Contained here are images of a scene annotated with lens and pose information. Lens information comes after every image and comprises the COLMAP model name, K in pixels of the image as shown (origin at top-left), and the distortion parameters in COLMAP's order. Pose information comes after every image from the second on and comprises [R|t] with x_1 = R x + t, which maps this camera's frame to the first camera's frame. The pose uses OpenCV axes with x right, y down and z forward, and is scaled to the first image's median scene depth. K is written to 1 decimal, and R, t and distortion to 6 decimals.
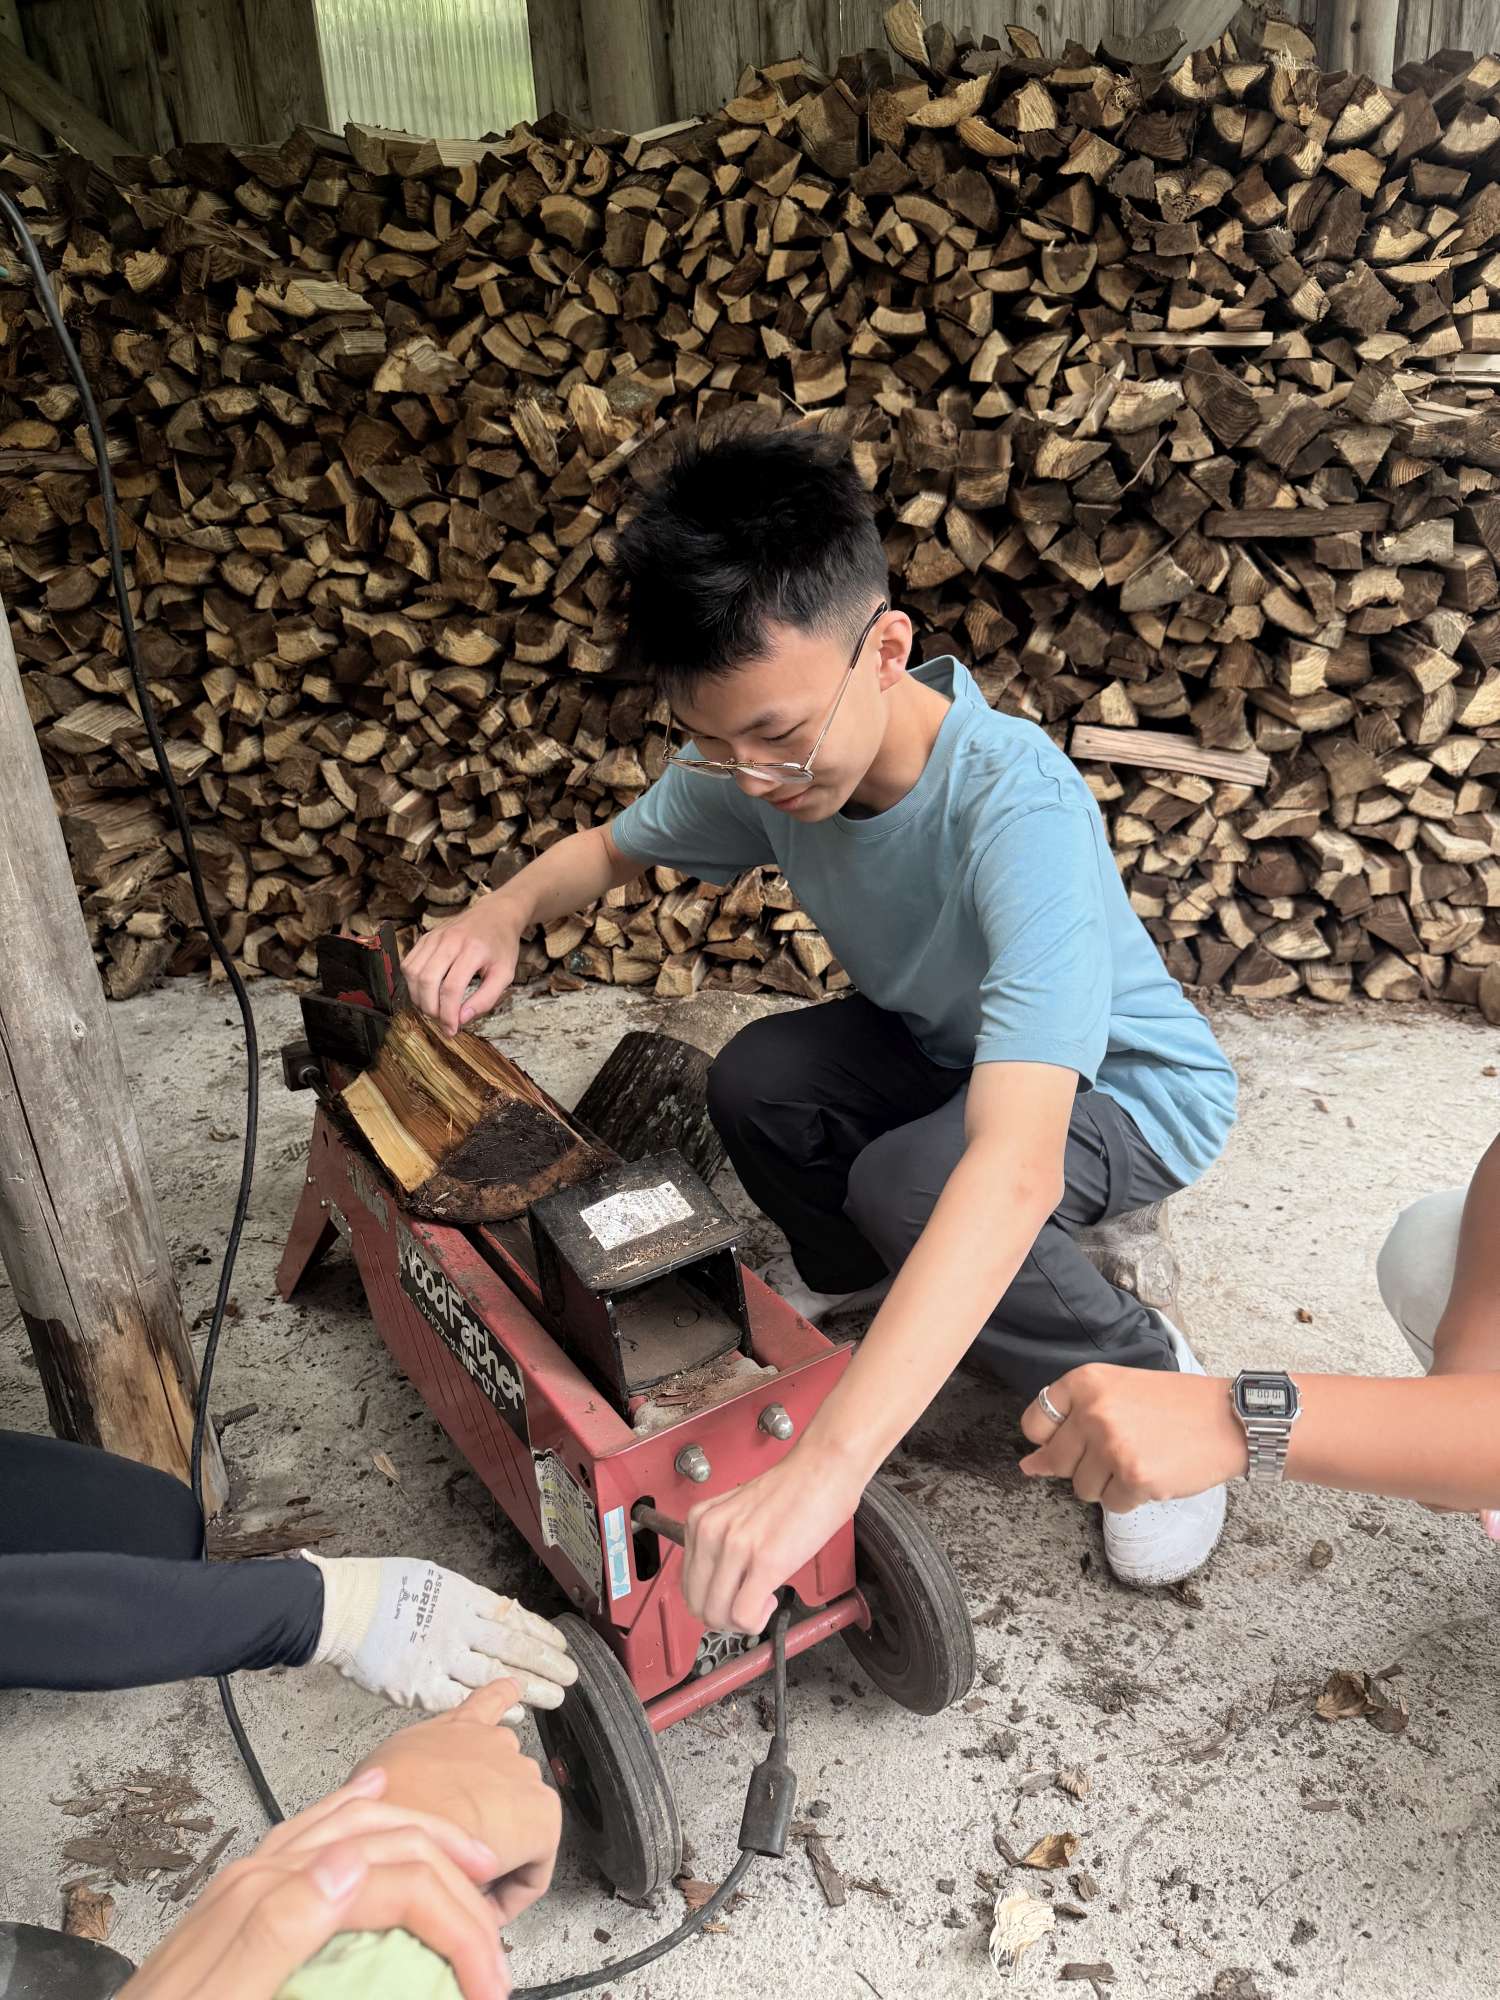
lens RADIAL K [[1374.4, 0, 748.1], [0, 1374.4, 1002.2], [0, 0, 1]] dist [-0.002578, -0.008675]
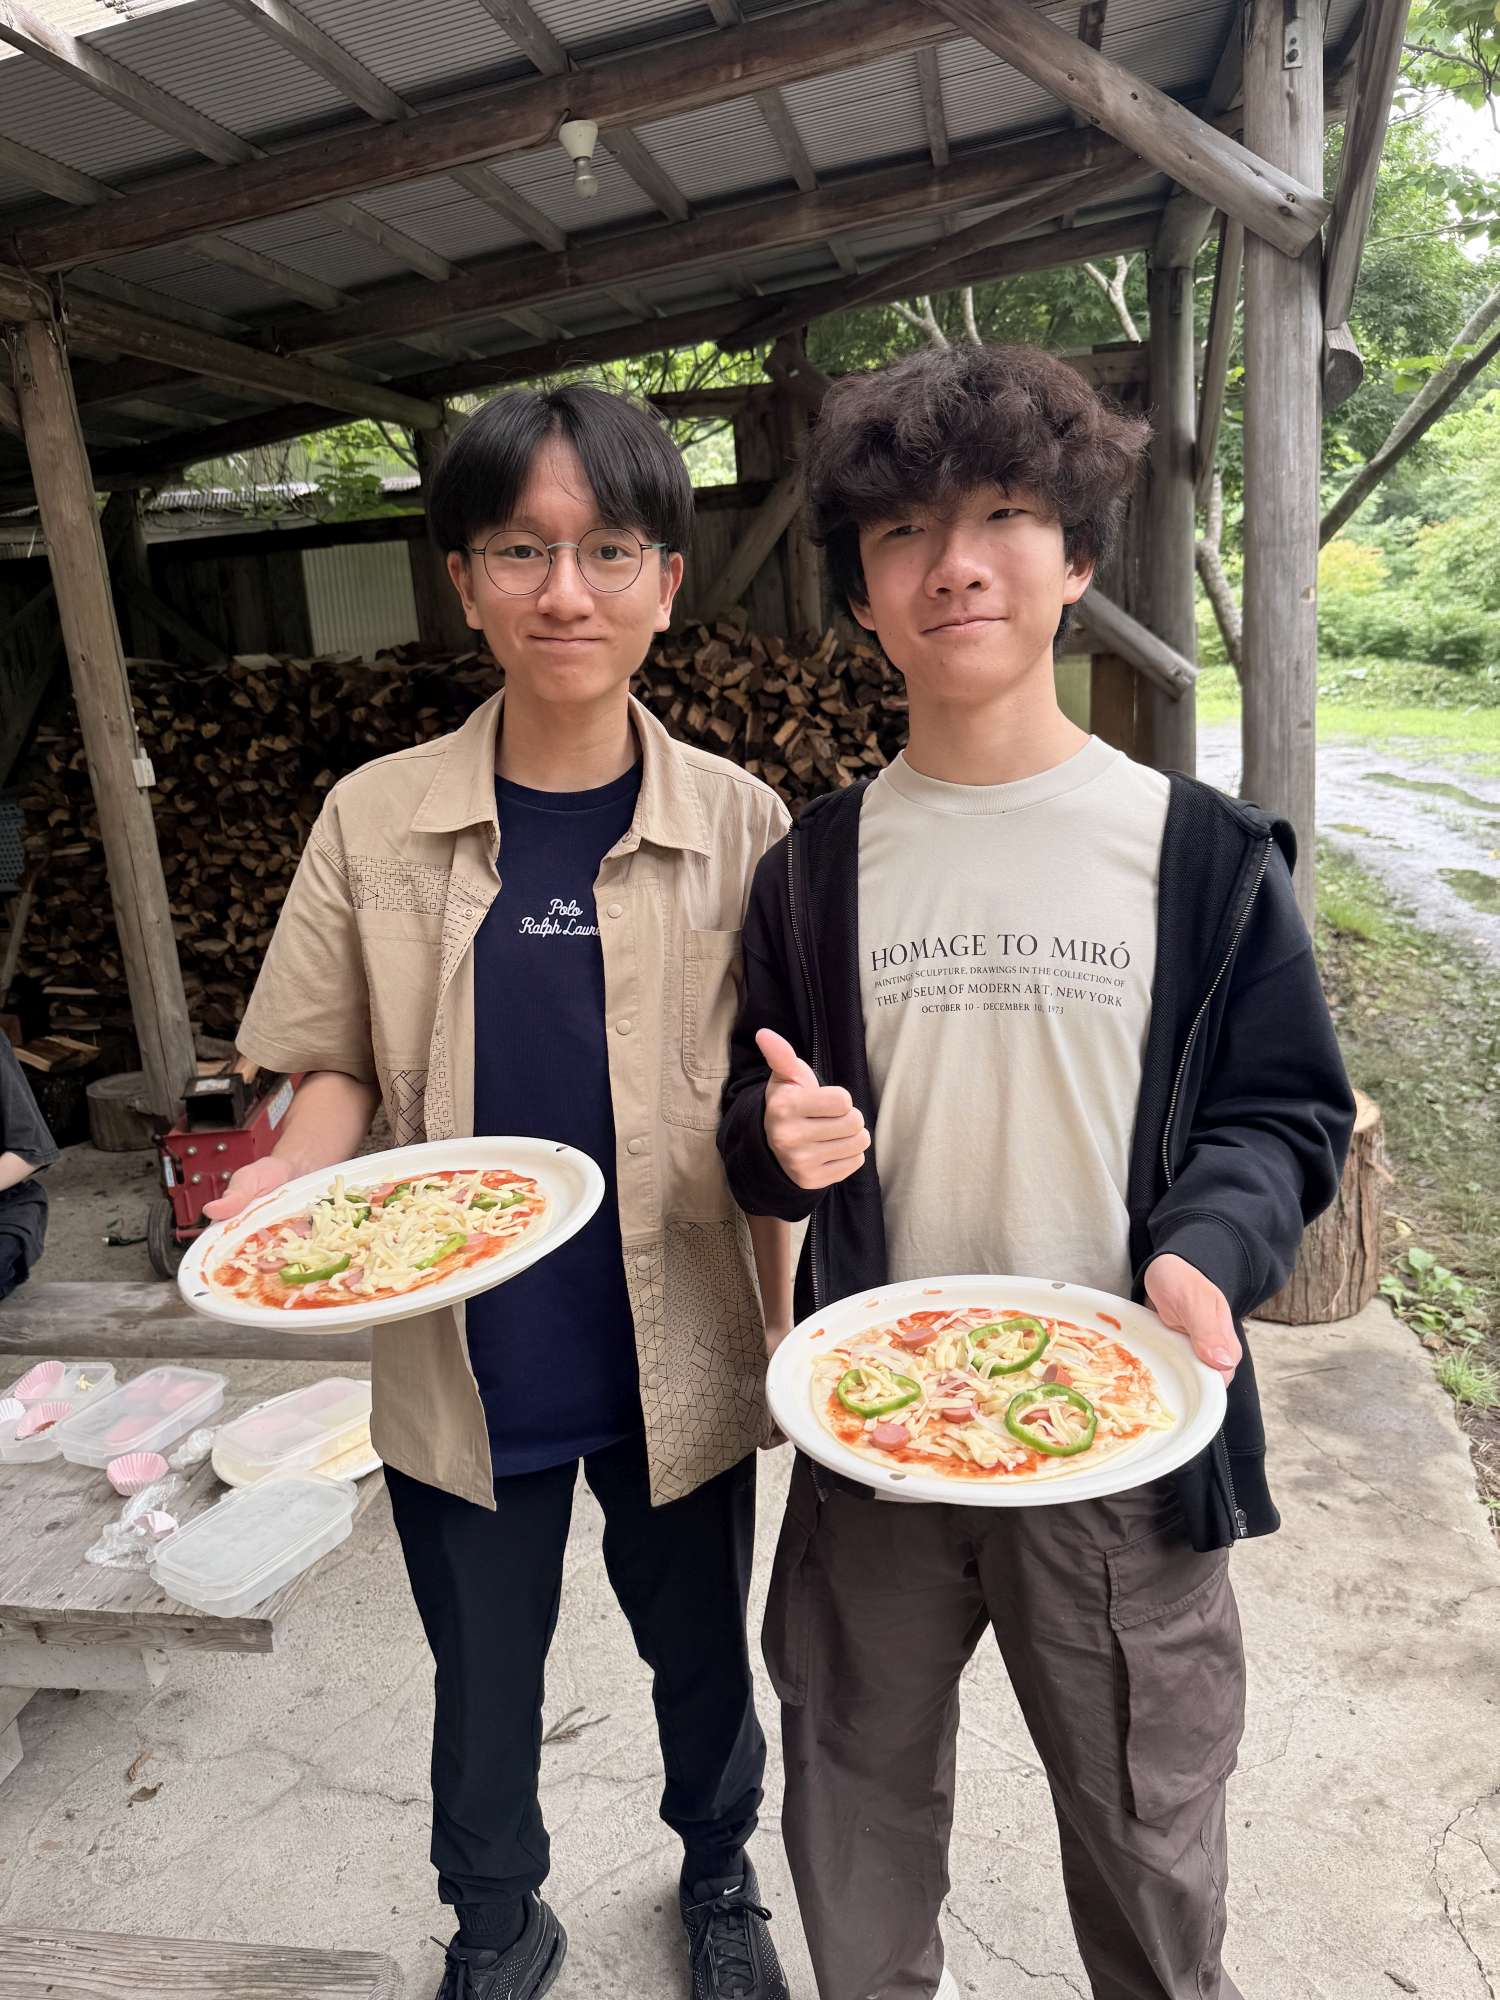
lens RADIAL K [[1374.4, 0, 756.1], [0, 1374.4, 1011.0], [0, 0, 1]] dist [-0.002578, -0.008675]
pose [[0.999960, -0.003077, 0.008436, 0.409745], [0.004087, 0.992461, -0.122495, 0.186909], [-0.007995, 0.122524, 0.992433, -1.120331]]
